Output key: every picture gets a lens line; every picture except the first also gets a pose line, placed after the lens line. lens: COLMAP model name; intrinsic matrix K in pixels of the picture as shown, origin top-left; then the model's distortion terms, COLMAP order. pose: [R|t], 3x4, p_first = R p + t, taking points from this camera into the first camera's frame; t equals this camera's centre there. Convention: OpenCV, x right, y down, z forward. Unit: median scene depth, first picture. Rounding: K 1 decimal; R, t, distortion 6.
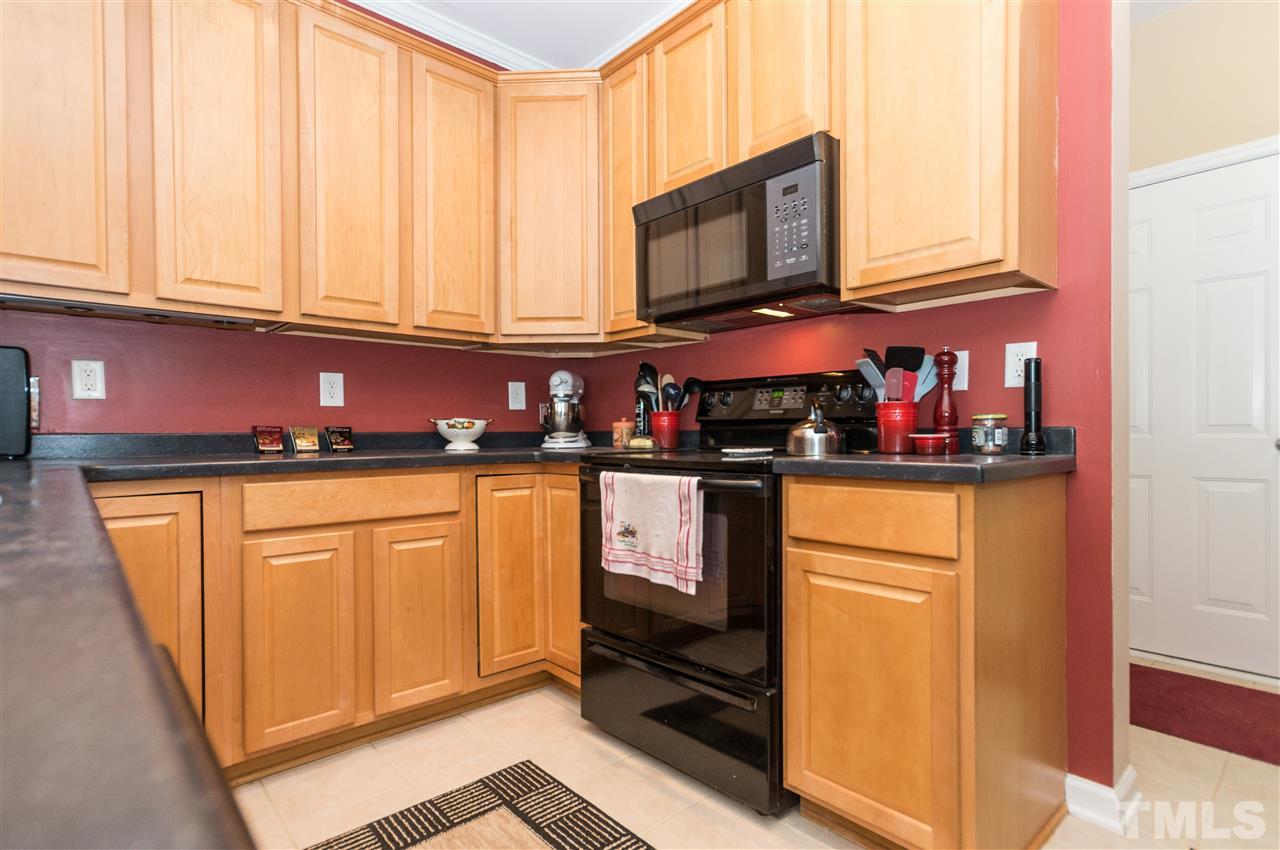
lens RADIAL K [[616.0, 0, 638.7], [0, 616.0, 437.0], [0, 0, 1]] dist [-0.005468, 0.000648]
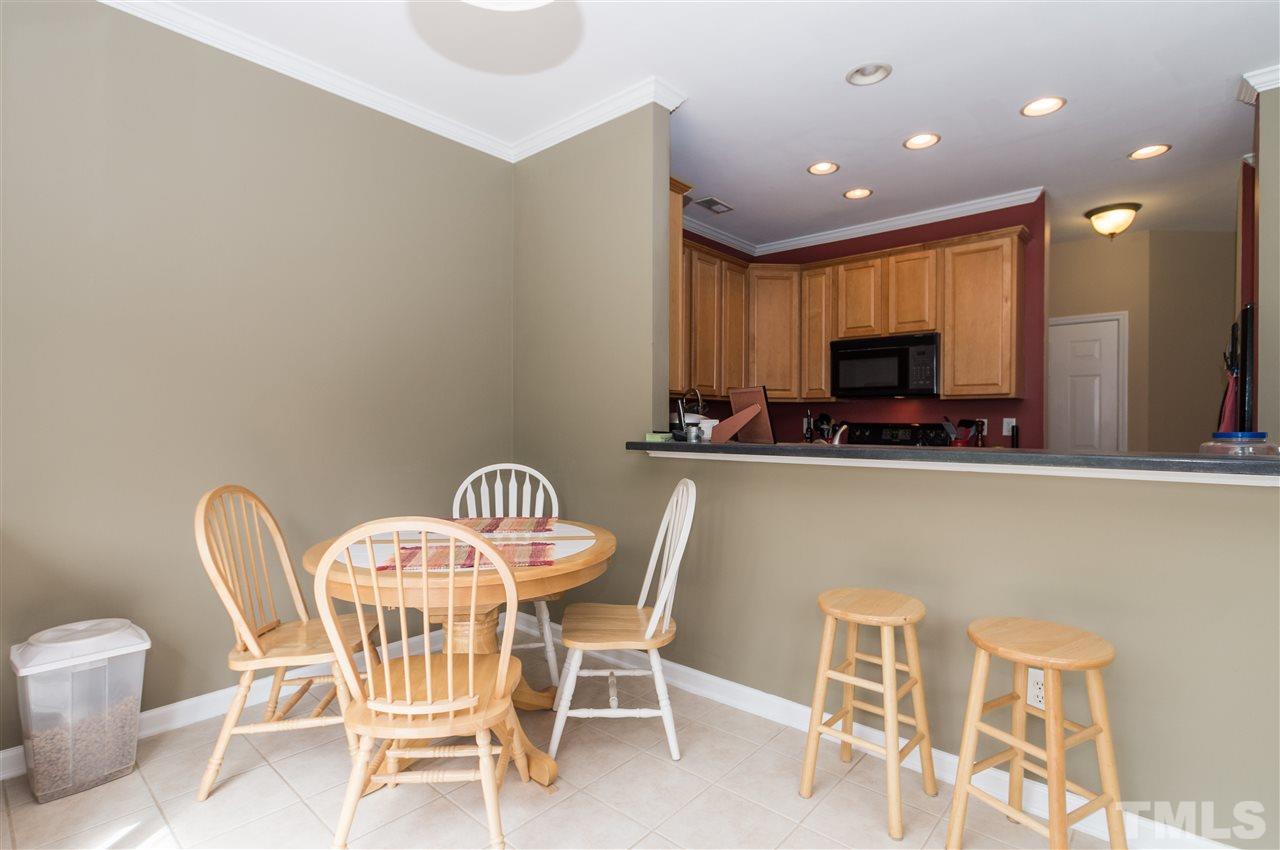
lens RADIAL K [[616.0, 0, 638.2], [0, 616.0, 424.6], [0, 0, 1]] dist [-0.005468, 0.000648]
pose [[0.991872, 0.003361, 0.127193, -1.074475], [-0.003836, 0.999987, 0.003484, -0.114658], [-0.127180, -0.003944, 0.991872, -1.163767]]
